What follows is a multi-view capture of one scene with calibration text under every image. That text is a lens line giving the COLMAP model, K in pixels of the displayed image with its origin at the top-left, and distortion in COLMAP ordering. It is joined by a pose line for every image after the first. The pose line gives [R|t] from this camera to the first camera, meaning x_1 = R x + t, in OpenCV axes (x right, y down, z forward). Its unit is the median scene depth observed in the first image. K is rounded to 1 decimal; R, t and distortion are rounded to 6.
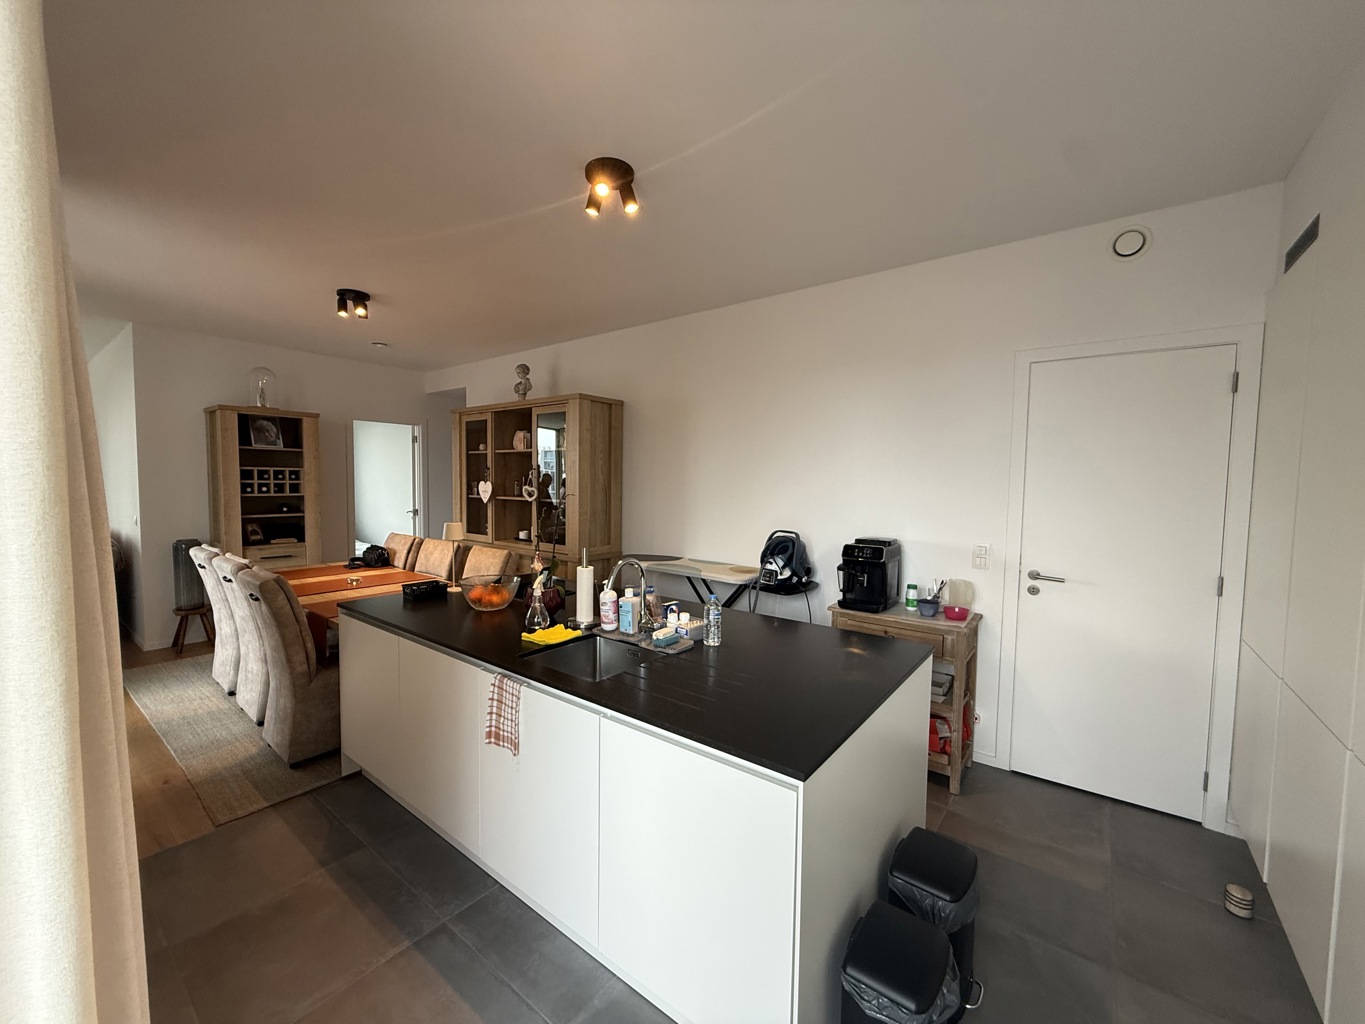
lens RADIAL K [[541.4, 0, 682.7], [0, 541.4, 513.3], [0, 0, 1]] dist [-0.000983, -0.000324]
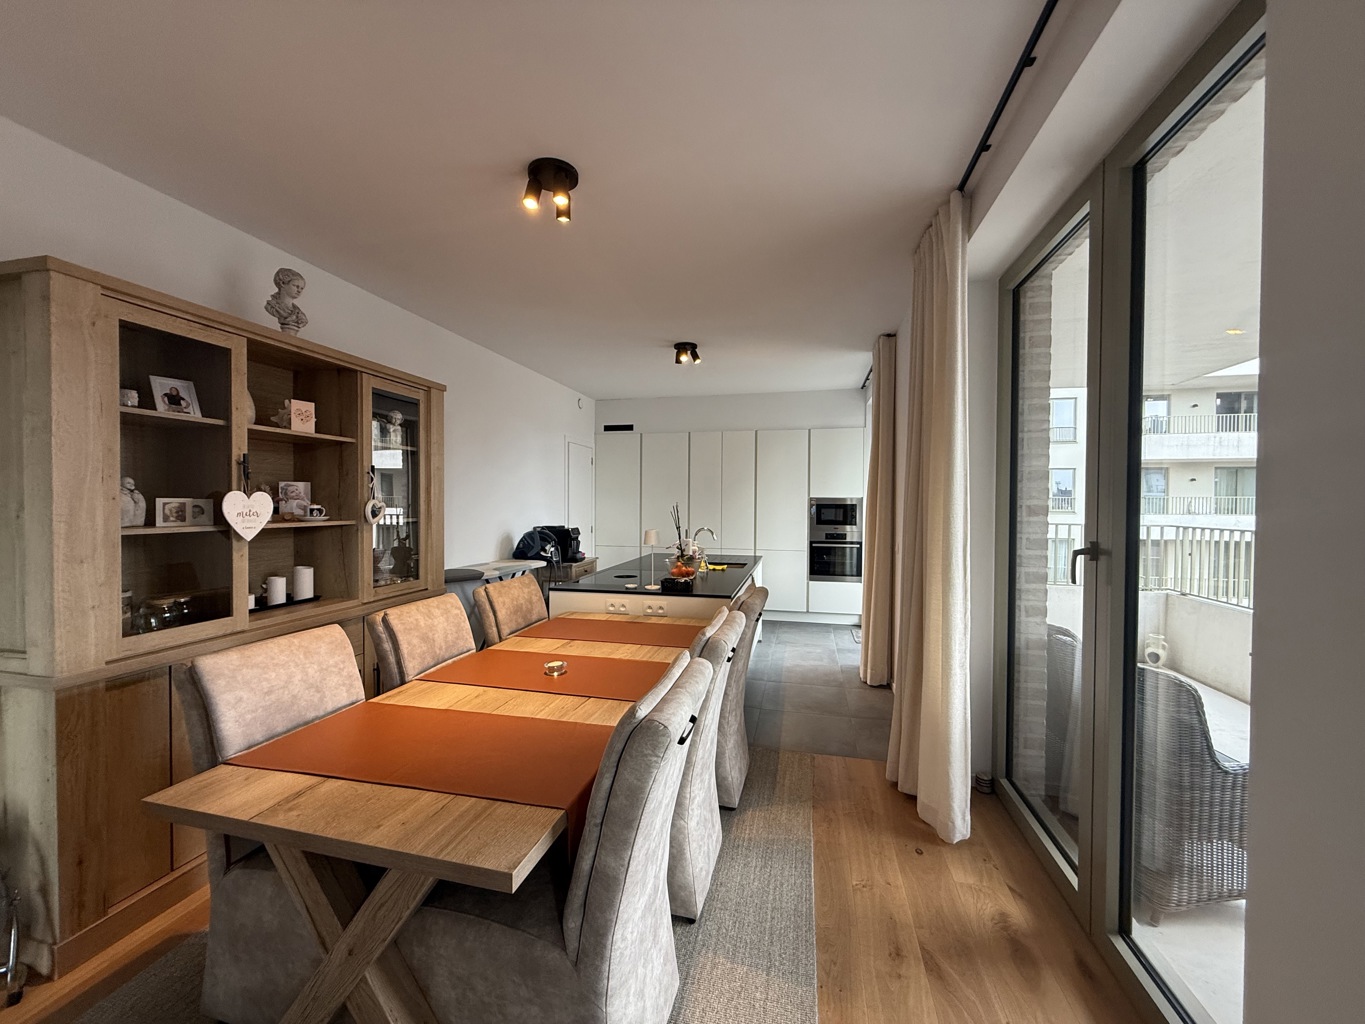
lens RADIAL K [[541.4, 0, 680.6], [0, 541.4, 511.6], [0, 0, 1]] dist [-0.000983, -0.000324]
pose [[-0.412118, -0.032419, 0.910554, -0.911625], [0.039452, 0.997795, 0.053382, -0.051716], [-0.910276, 0.057923, -0.409930, 0.855291]]
